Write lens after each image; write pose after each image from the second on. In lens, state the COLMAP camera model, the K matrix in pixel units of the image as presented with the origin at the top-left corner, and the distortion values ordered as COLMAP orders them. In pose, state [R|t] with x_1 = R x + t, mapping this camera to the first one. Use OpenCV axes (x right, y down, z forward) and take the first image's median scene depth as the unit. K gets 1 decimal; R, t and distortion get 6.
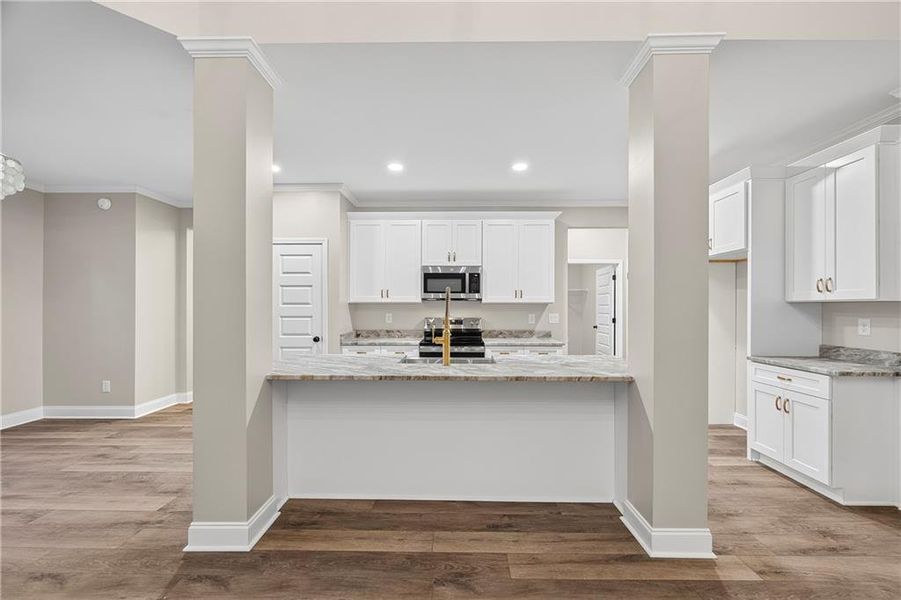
lens RADIAL K [[356.7, 0, 451.1], [0, 356.7, 302.9], [0, 0, 1]] dist [-0.002779, -0.000789]
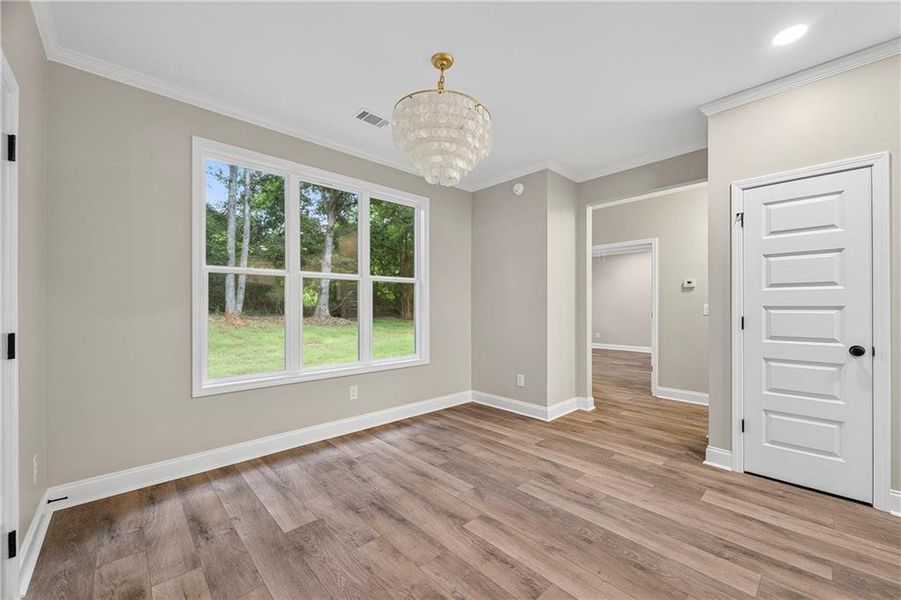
lens RADIAL K [[356.7, 0, 456.5], [0, 356.7, 301.5], [0, 0, 1]] dist [-0.002779, -0.000789]
pose [[0.693980, -0.008523, -0.719944, -0.411203], [0.002161, 0.999950, -0.009754, 0.033718], [0.719991, 0.005213, 0.693963, 0.220321]]
